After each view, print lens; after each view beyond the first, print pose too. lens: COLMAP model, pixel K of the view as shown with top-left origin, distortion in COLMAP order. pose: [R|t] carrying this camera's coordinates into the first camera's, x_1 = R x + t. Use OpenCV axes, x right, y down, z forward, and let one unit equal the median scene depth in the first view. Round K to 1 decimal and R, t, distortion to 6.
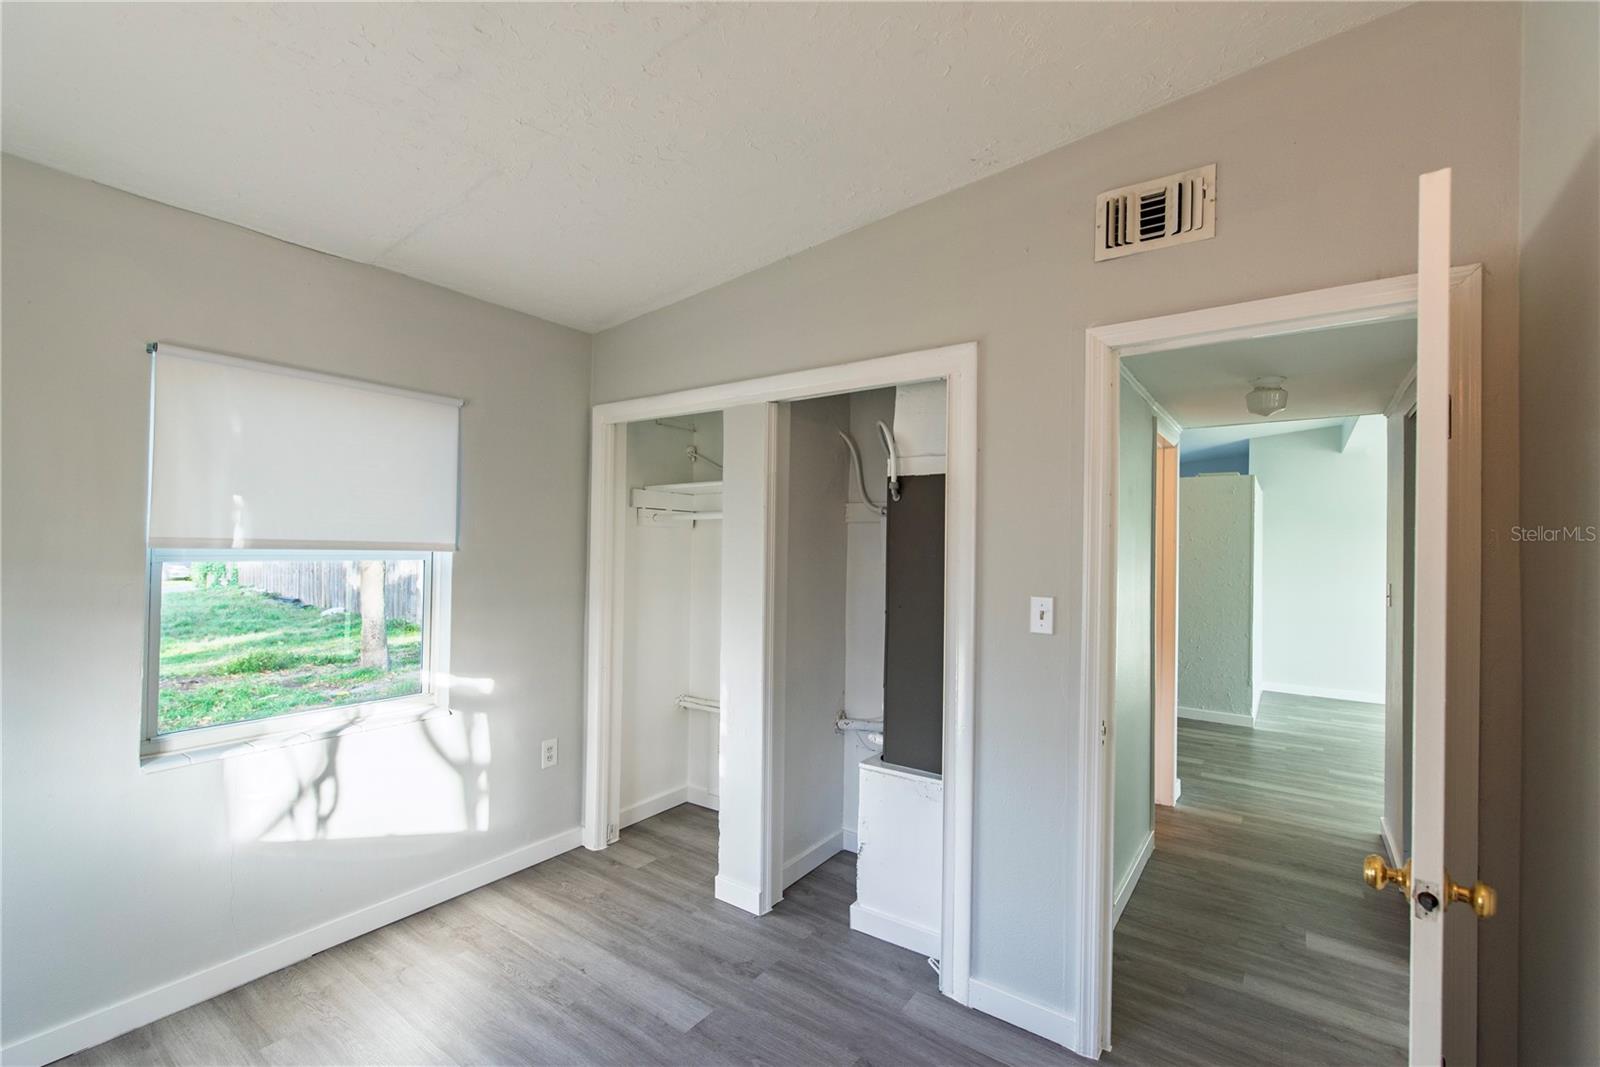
lens RADIAL K [[689.3, 0, 799.6], [0, 689.3, 543.8], [0, 0, 1]] dist [-0.000883, 0.000254]
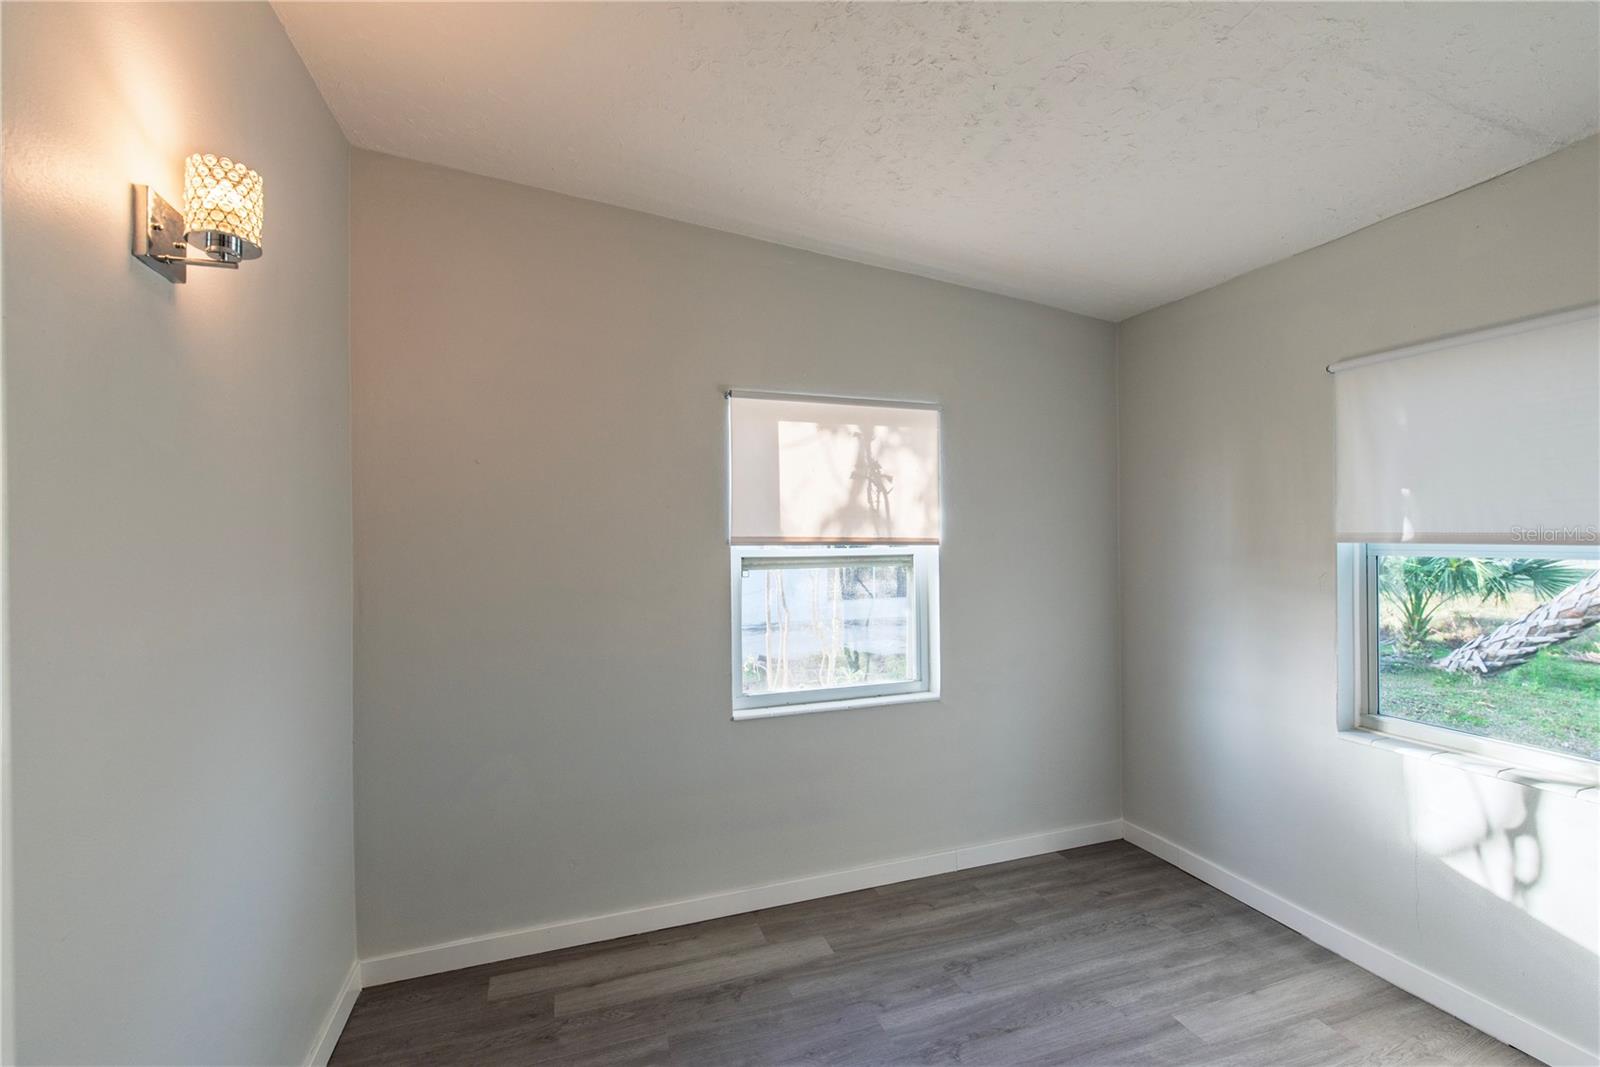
lens RADIAL K [[689.3, 0, 800.7], [0, 689.3, 531.9], [0, 0, 1]] dist [-0.000883, 0.000254]
pose [[-0.541511, -0.002788, -0.840689, 0.445458], [0.010402, 0.999896, -0.010016, -0.007916], [0.840629, -0.014168, -0.541425, 0.764060]]
